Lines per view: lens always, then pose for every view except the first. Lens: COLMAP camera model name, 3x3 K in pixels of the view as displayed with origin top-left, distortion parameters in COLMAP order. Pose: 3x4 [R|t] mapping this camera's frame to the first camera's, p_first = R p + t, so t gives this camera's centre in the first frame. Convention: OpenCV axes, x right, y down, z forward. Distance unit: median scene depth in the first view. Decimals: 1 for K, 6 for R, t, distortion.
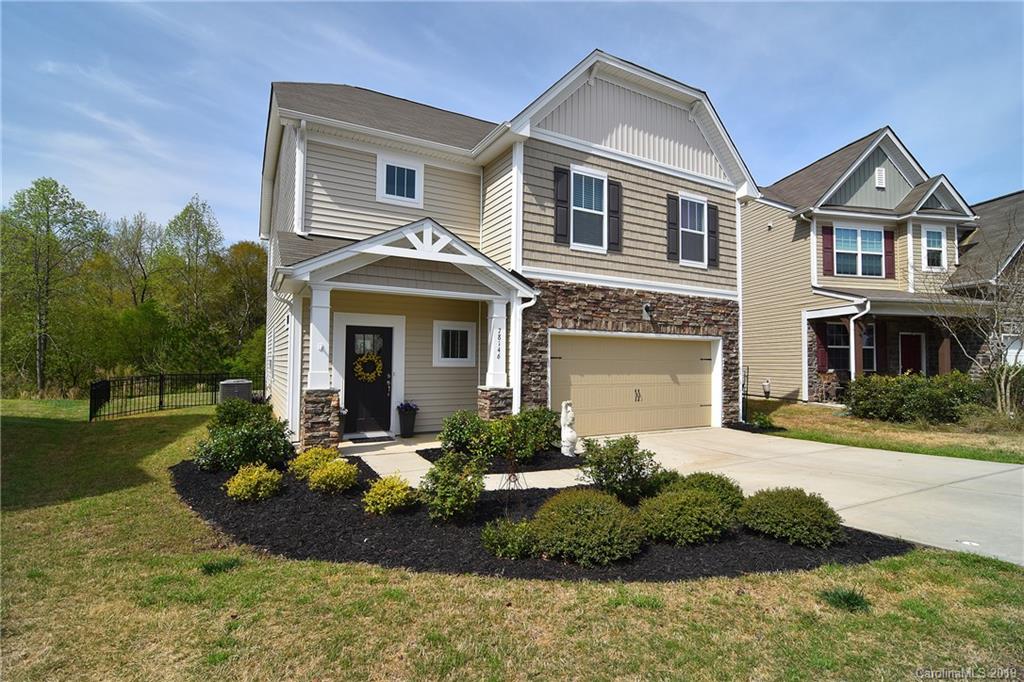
lens RADIAL K [[491.0, 0, 517.5], [0, 491.0, 348.6], [0, 0, 1]] dist [-0.021012, -0.000716]
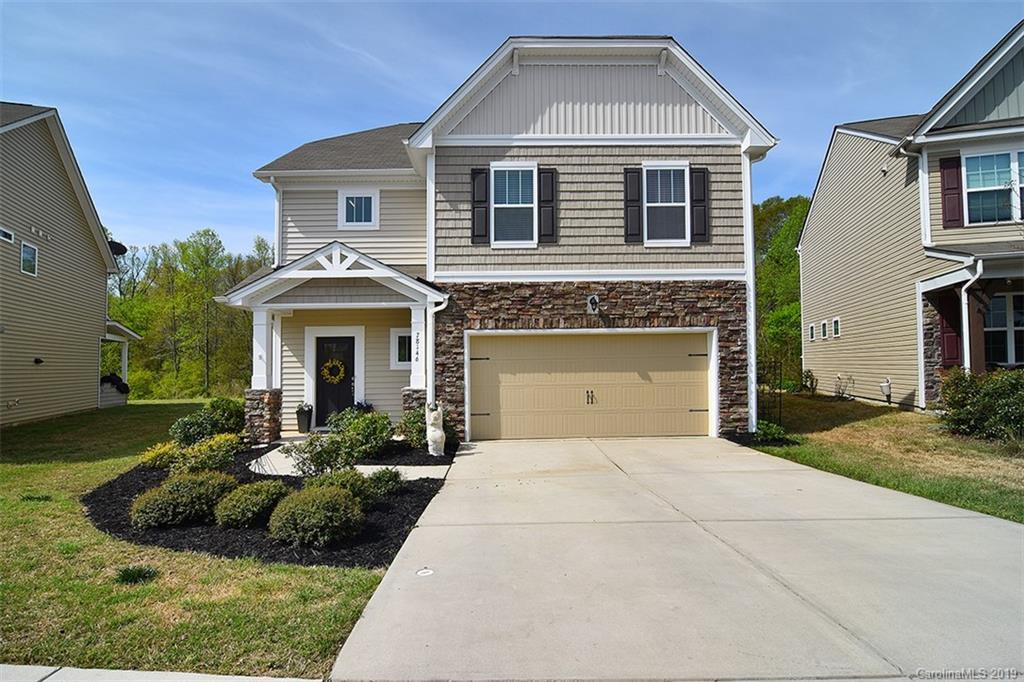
lens RADIAL K [[492.6, 0, 514.4], [0, 492.6, 354.2], [0, 0, 1]] dist [-0.016663, -0.001034]
pose [[0.884762, -0.032592, -0.464902, 0.577803], [0.035447, 0.999368, -0.002601, 0.013793], [0.464693, -0.014178, 0.885358, 0.135033]]
